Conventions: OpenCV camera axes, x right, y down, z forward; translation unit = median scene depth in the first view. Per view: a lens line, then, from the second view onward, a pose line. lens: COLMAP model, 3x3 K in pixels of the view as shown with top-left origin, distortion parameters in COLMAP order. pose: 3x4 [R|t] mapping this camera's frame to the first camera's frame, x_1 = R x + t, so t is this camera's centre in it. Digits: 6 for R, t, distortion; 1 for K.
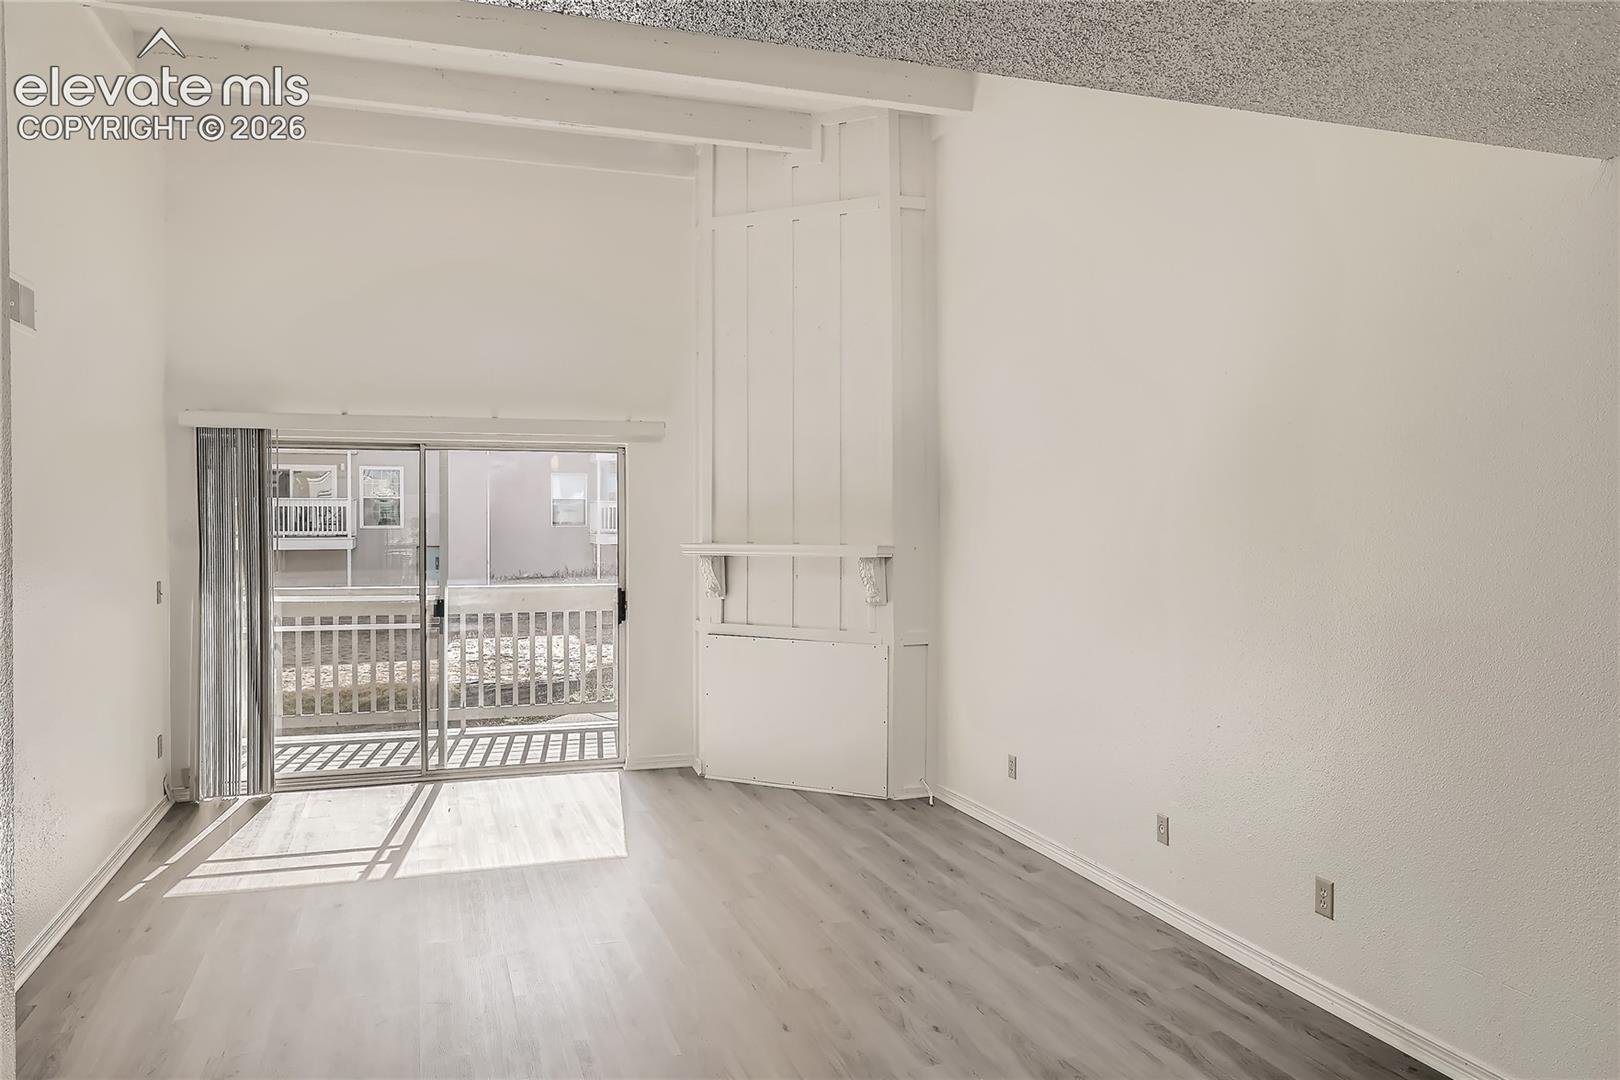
lens RADIAL K [[1156.0, 0, 800.8], [0, 1156.0, 543.0], [0, 0, 1]] dist [0.008336, 0.001996]
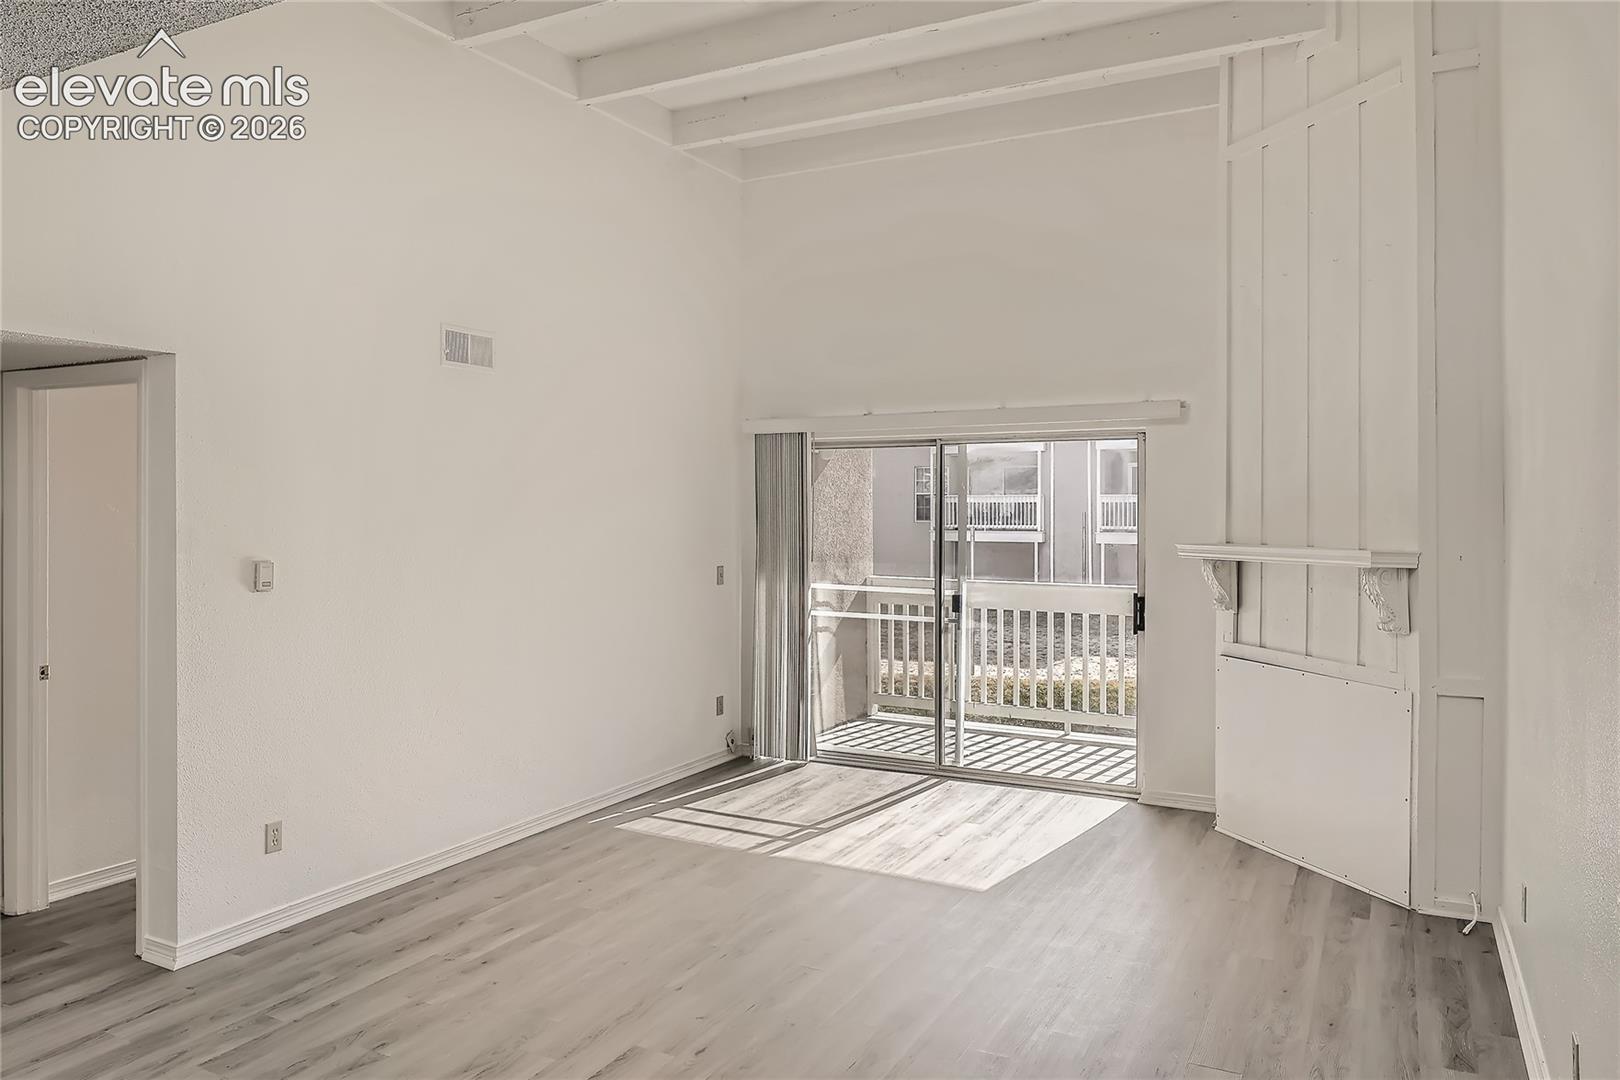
lens RADIAL K [[1156.0, 0, 806.5], [0, 1156.0, 525.6], [0, 0, 1]] dist [0.008336, 0.001996]
pose [[0.680432, 0.009485, -0.732750, 0.327209], [-0.018011, 0.999831, -0.003782, -0.004590], [0.732590, 0.015771, 0.680488, 0.230035]]
